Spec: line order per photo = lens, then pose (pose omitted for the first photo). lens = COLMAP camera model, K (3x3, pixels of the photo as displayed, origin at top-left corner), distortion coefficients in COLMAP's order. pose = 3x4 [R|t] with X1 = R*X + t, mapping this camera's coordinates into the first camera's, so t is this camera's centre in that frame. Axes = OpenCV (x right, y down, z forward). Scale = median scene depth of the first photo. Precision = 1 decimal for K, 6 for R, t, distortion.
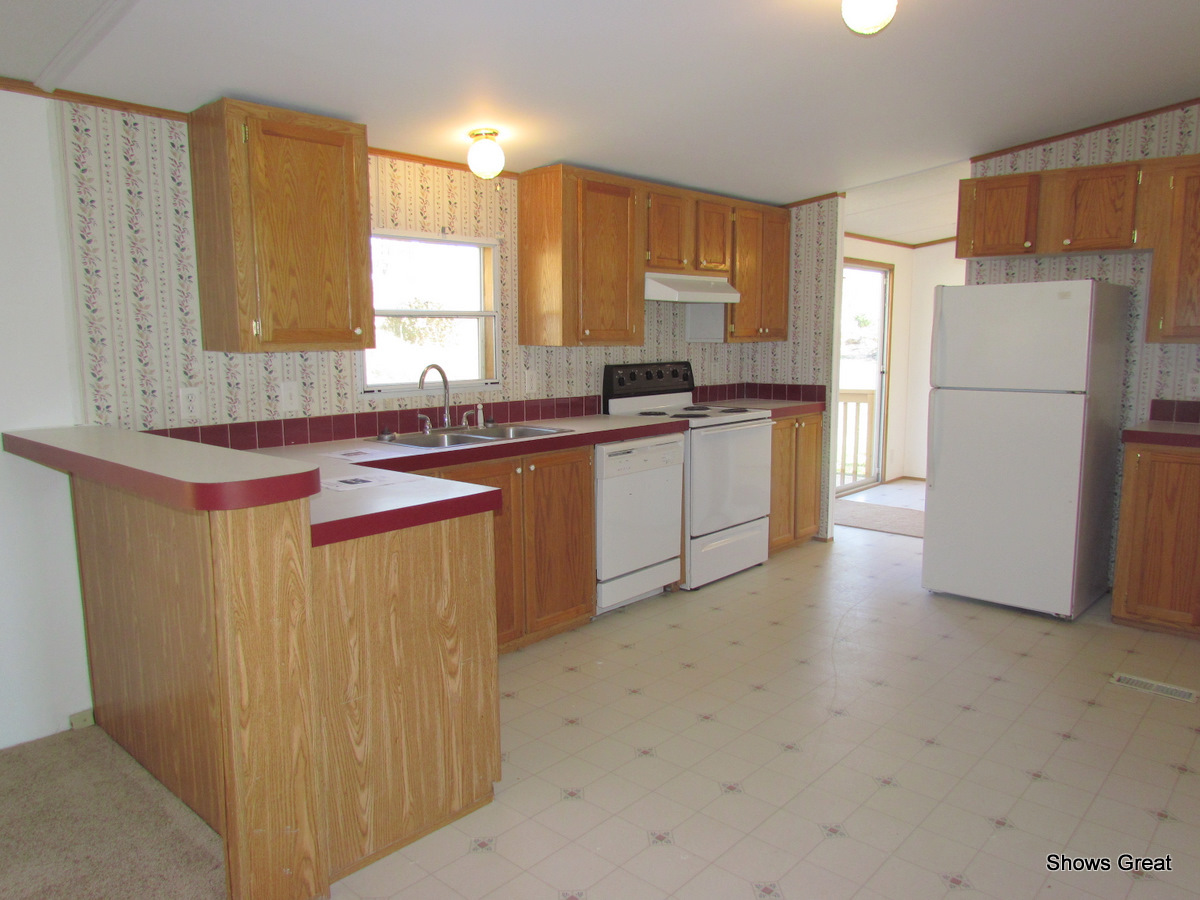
lens RADIAL K [[872.0, 0, 600.8], [0, 872.0, 448.9], [0, 0, 1]] dist [-0.017998, 0.002298]
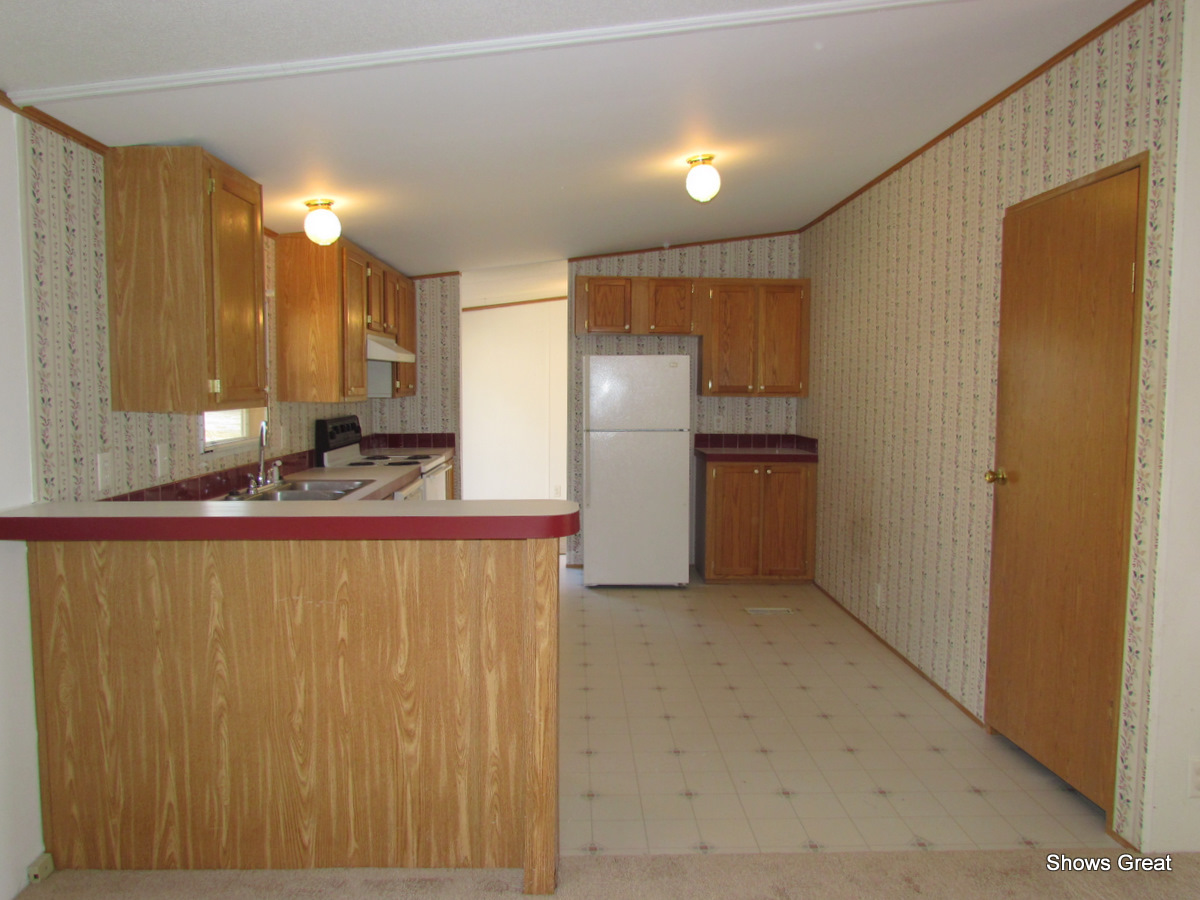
lens RADIAL K [[872.0, 0, 605.4], [0, 872.0, 451.6], [0, 0, 1]] dist [-0.017998, 0.002298]
pose [[0.720683, -0.047355, 0.691646, -0.521414], [0.085345, 0.996136, -0.020726, -0.008420], [-0.687992, 0.073965, 0.721940, 0.018982]]
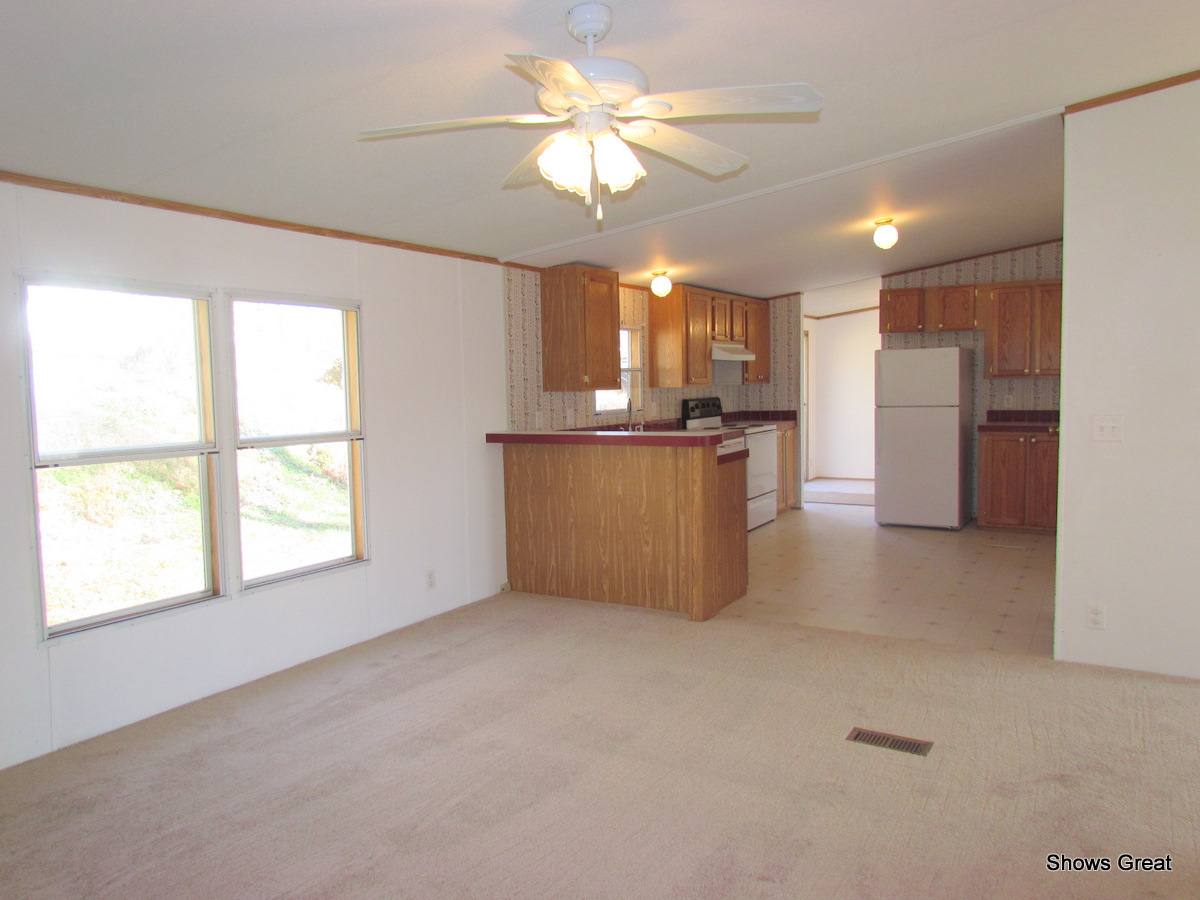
lens RADIAL K [[872.0, 0, 608.9], [0, 872.0, 445.9], [0, 0, 1]] dist [-0.017998, 0.002298]
pose [[0.978561, -0.032730, 0.203342, -0.519275], [0.044858, 0.997460, -0.055321, 0.083108], [-0.201015, 0.063256, 0.977544, -0.626094]]
